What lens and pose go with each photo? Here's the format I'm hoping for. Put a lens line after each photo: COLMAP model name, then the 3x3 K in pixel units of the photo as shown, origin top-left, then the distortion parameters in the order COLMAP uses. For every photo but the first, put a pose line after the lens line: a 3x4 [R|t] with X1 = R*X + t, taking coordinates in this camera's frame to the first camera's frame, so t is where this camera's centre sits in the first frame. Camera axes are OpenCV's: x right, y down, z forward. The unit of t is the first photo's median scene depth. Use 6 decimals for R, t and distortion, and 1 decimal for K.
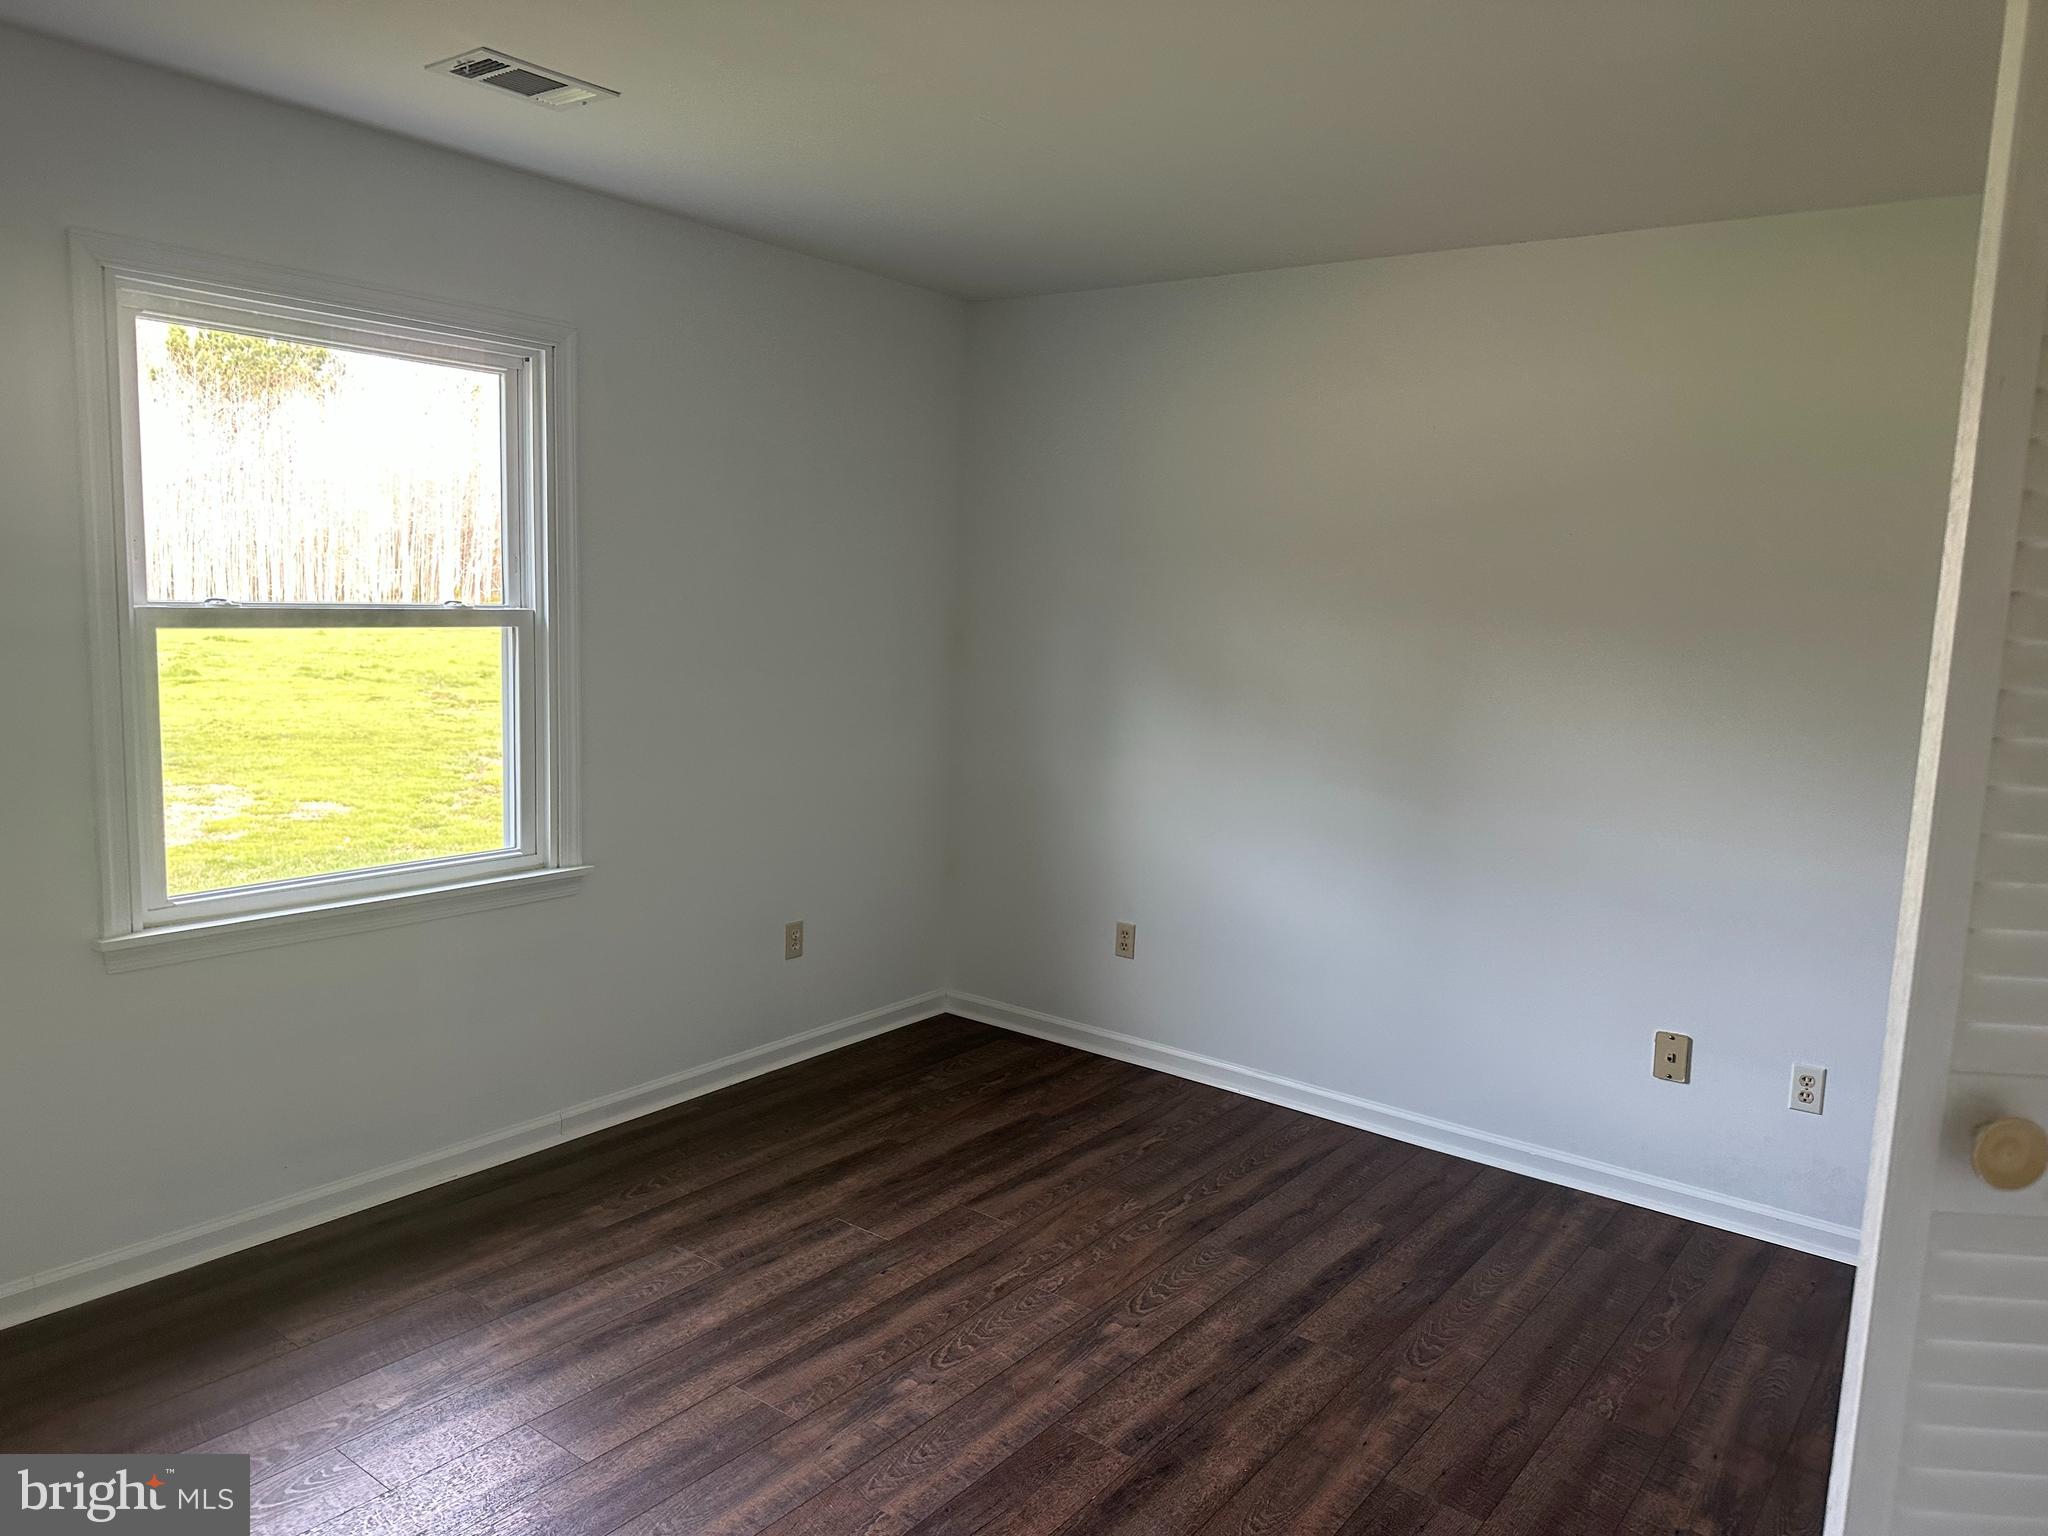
lens RADIAL K [[1450.4, 0, 1014.7], [0, 1450.4, 771.3], [0, 0, 1]] dist [0.086085, -0.148199]
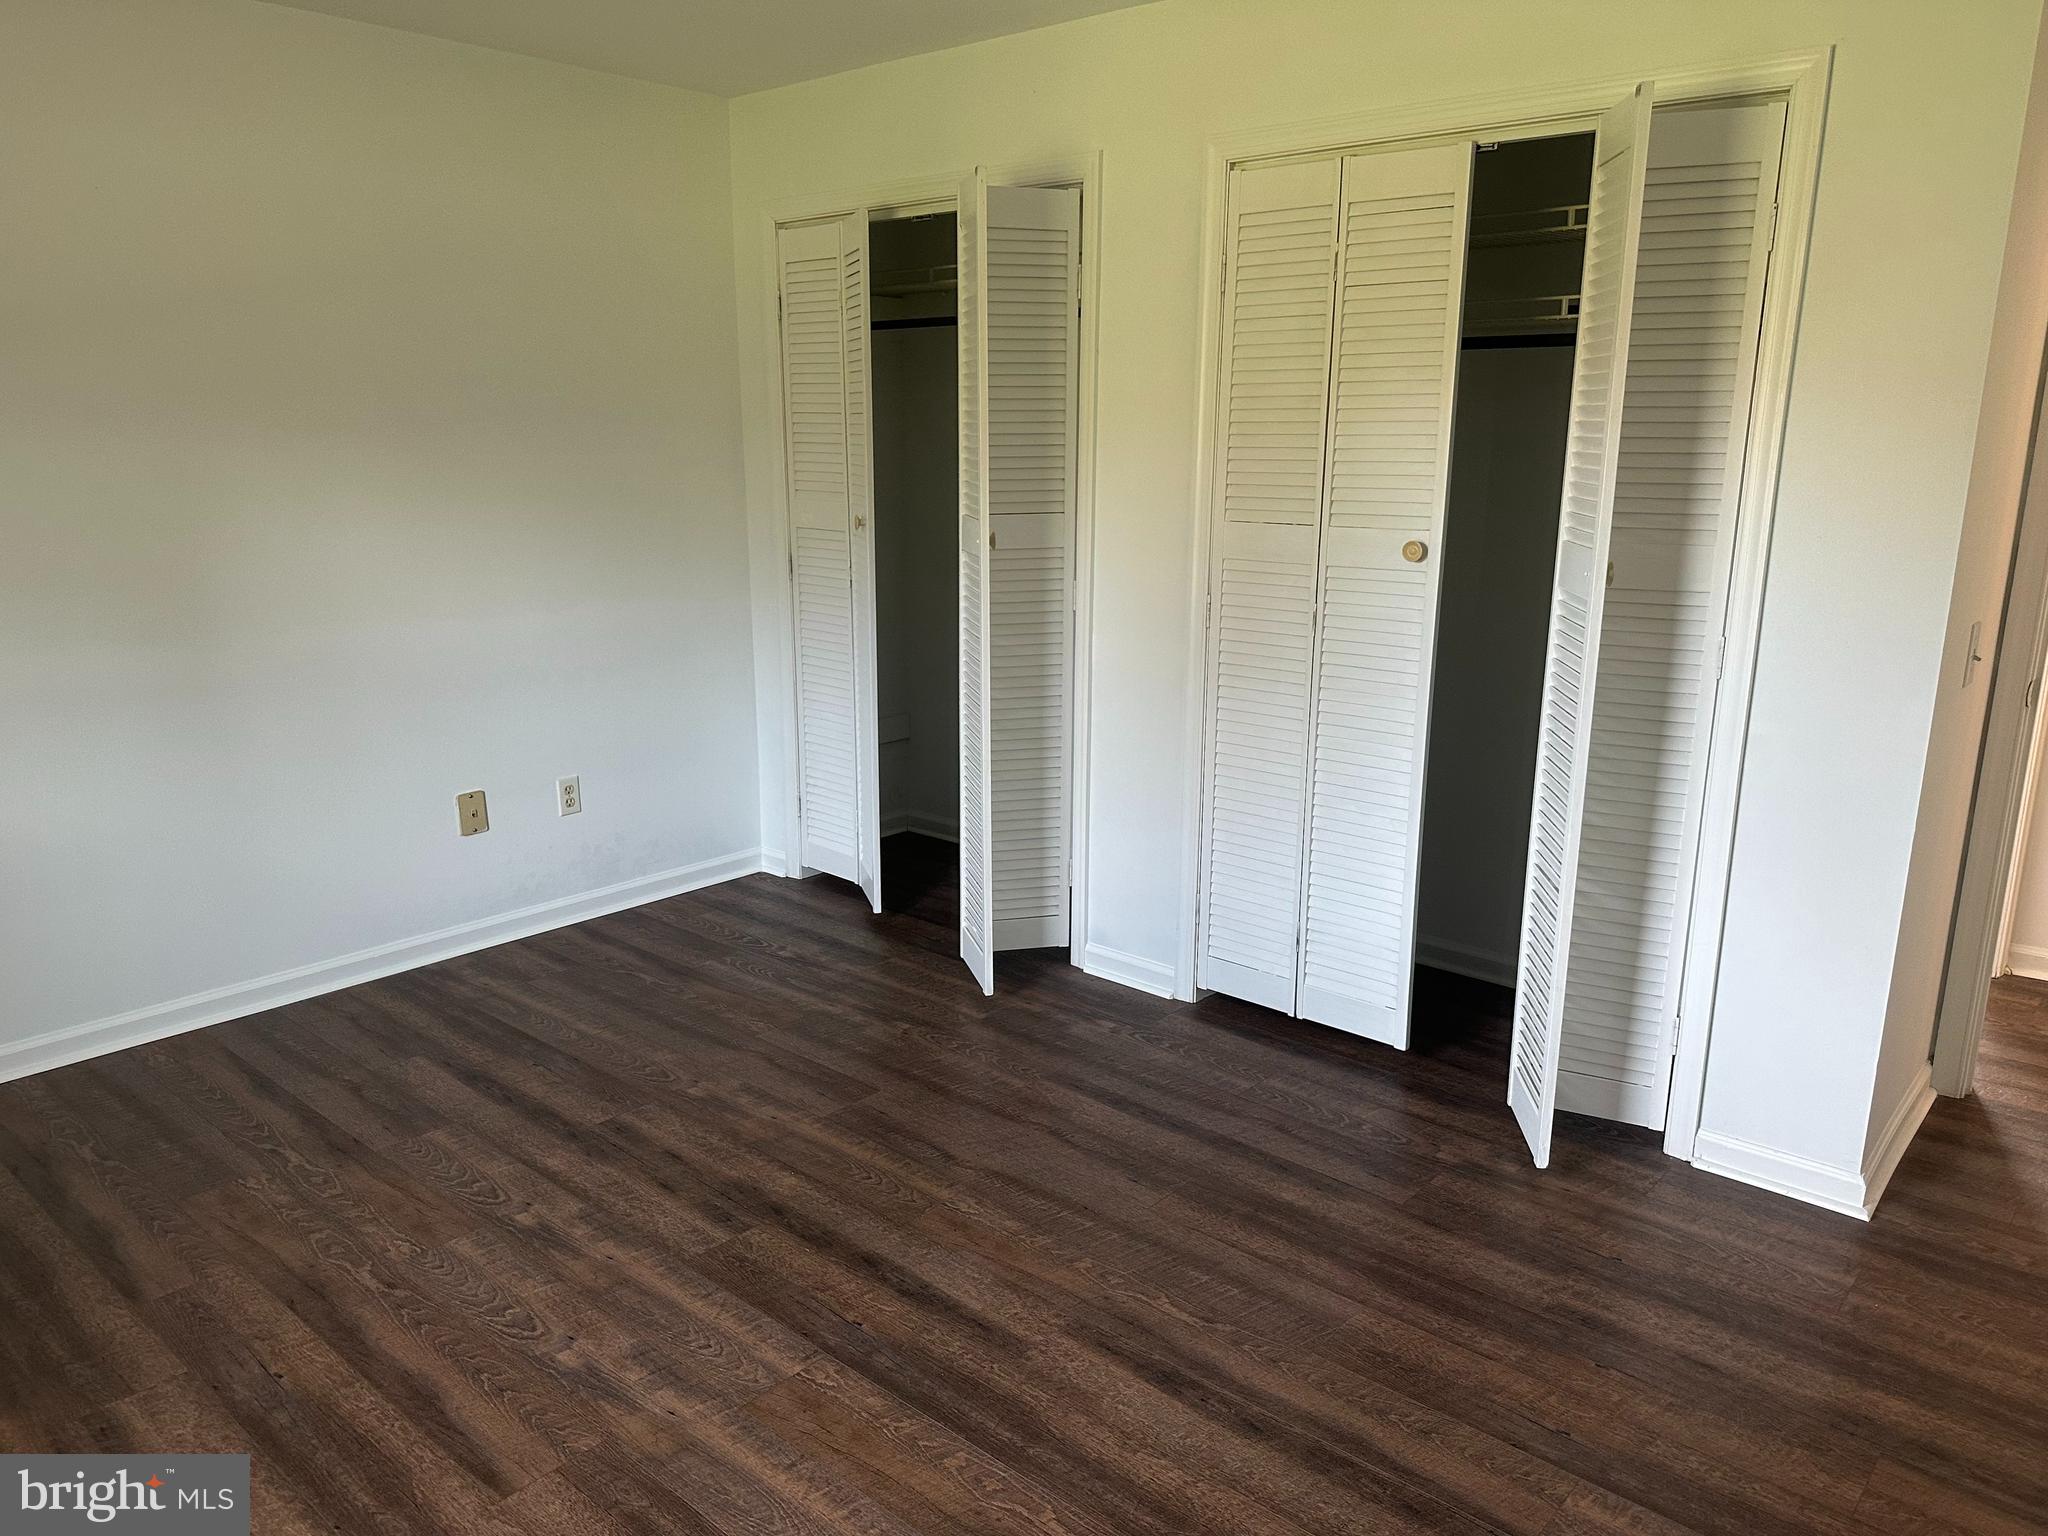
lens RADIAL K [[1450.4, 0, 1014.7], [0, 1450.4, 771.3], [0, 0, 1]] dist [0.086085, -0.148199]
pose [[0.071893, -0.269502, 0.960312, -0.714167], [0.133433, 0.956748, 0.258513, -0.085460], [-0.988447, 0.109552, 0.104744, 0.562577]]
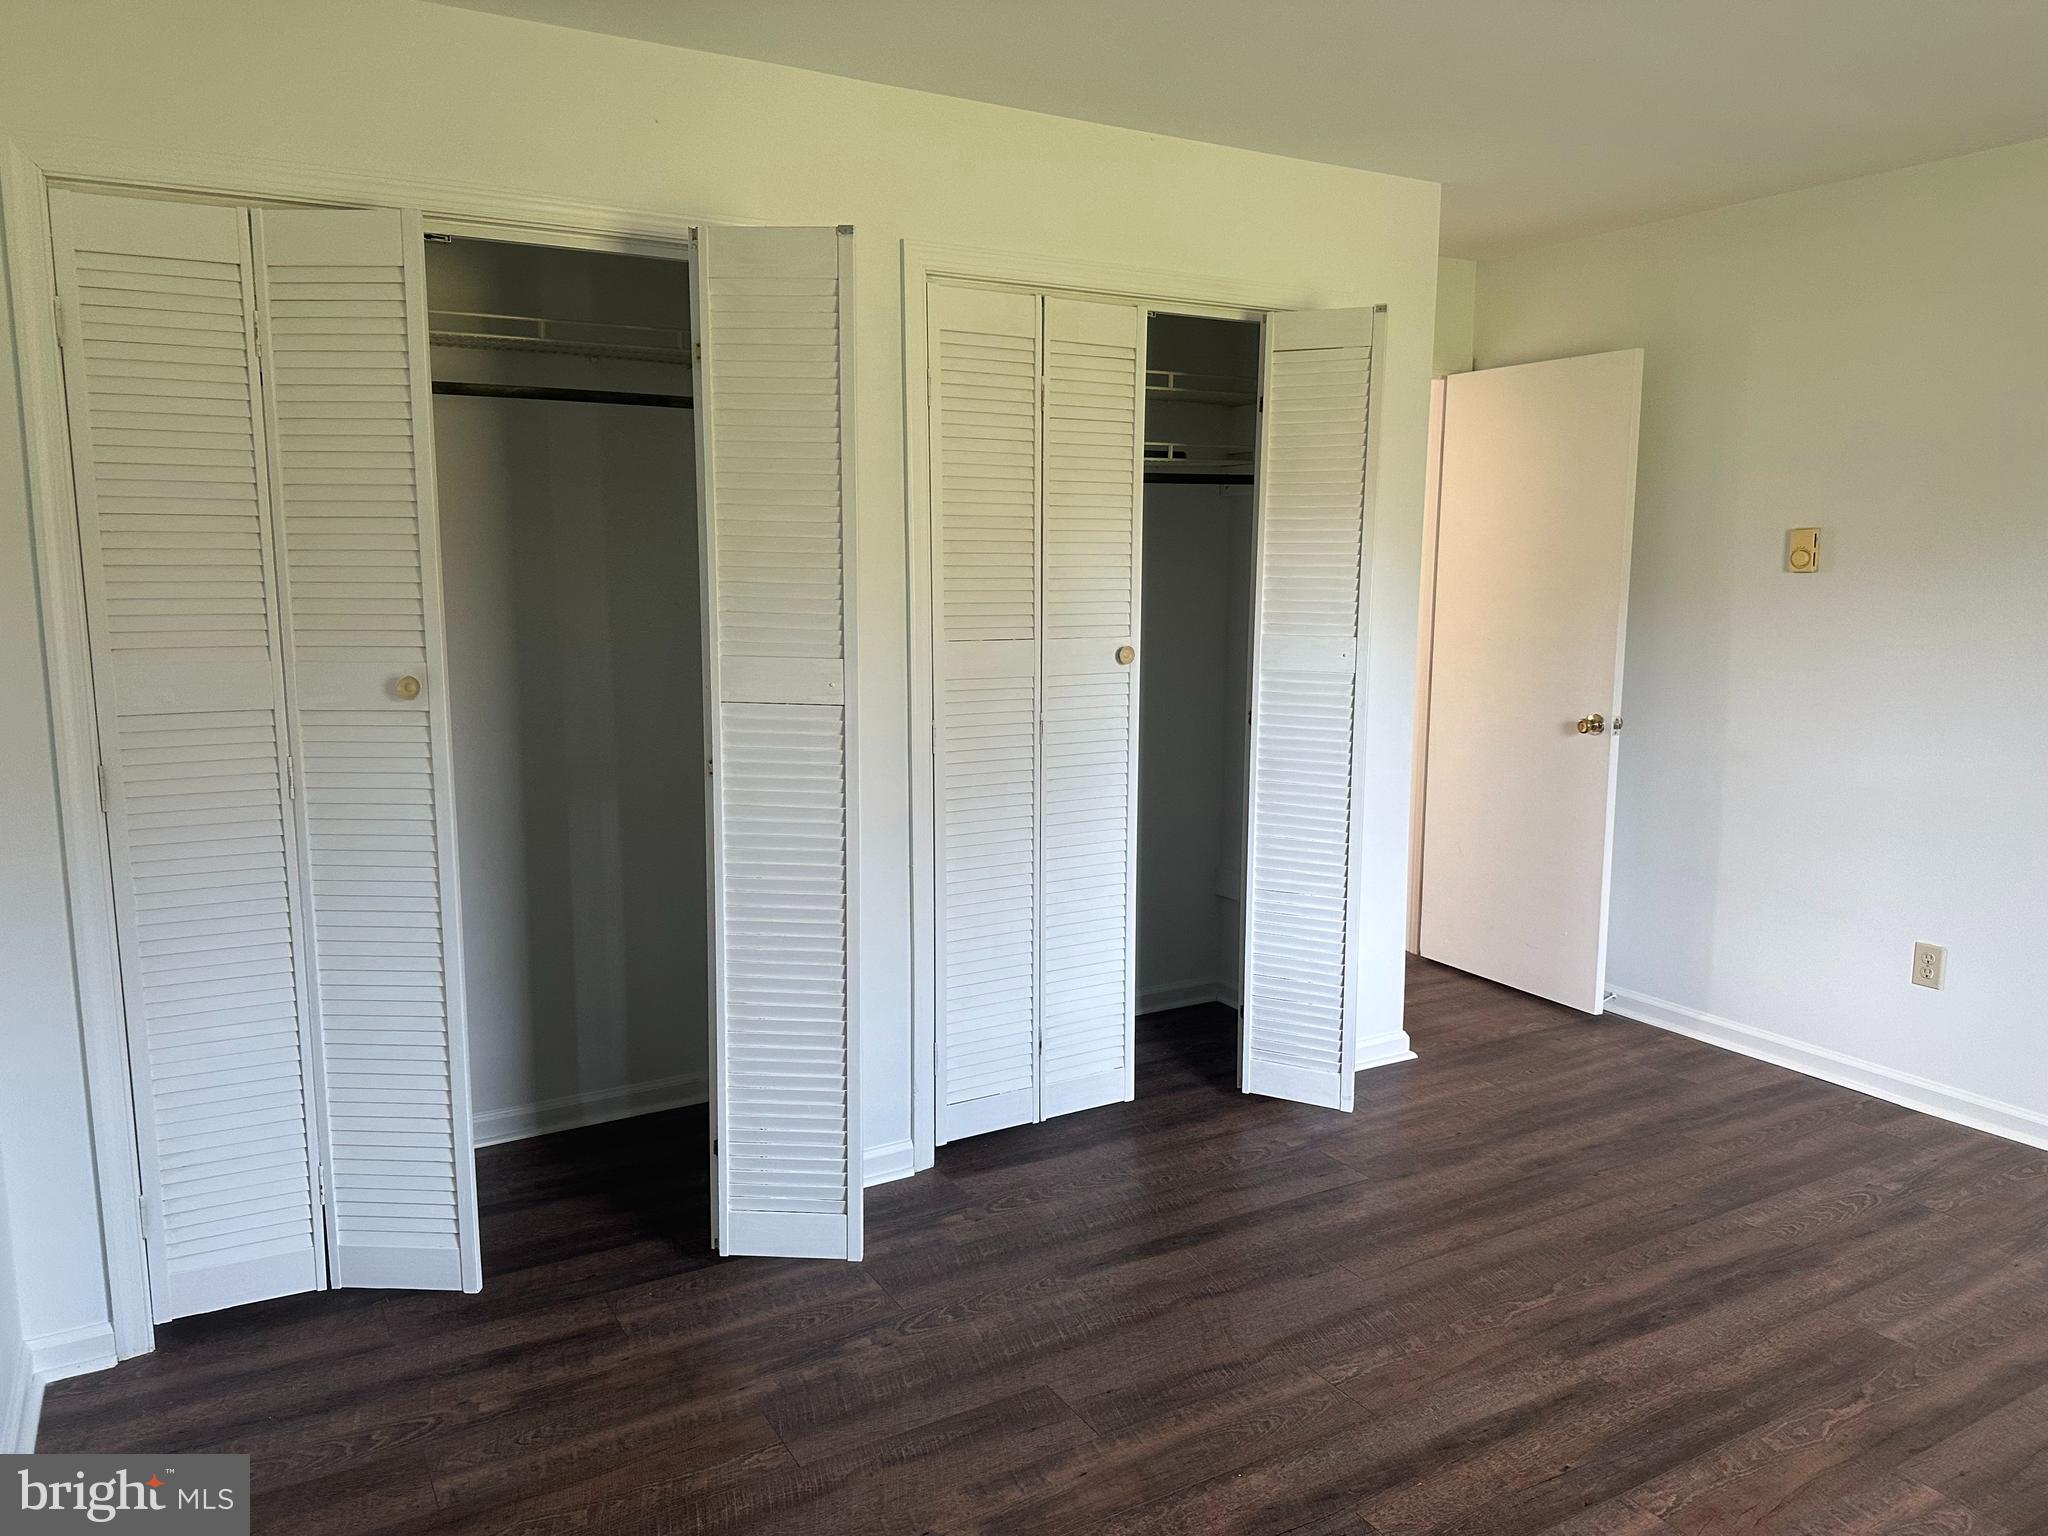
lens RADIAL K [[1445.9, 0, 1034.4], [0, 1445.9, 761.9], [0, 0, 1]] dist [0.113289, -0.154151]
pose [[-0.927976, -0.097134, 0.359758, -0.009382], [0.010136, 0.958493, 0.284935, -0.178895], [-0.372502, 0.268060, -0.888474, 1.462778]]
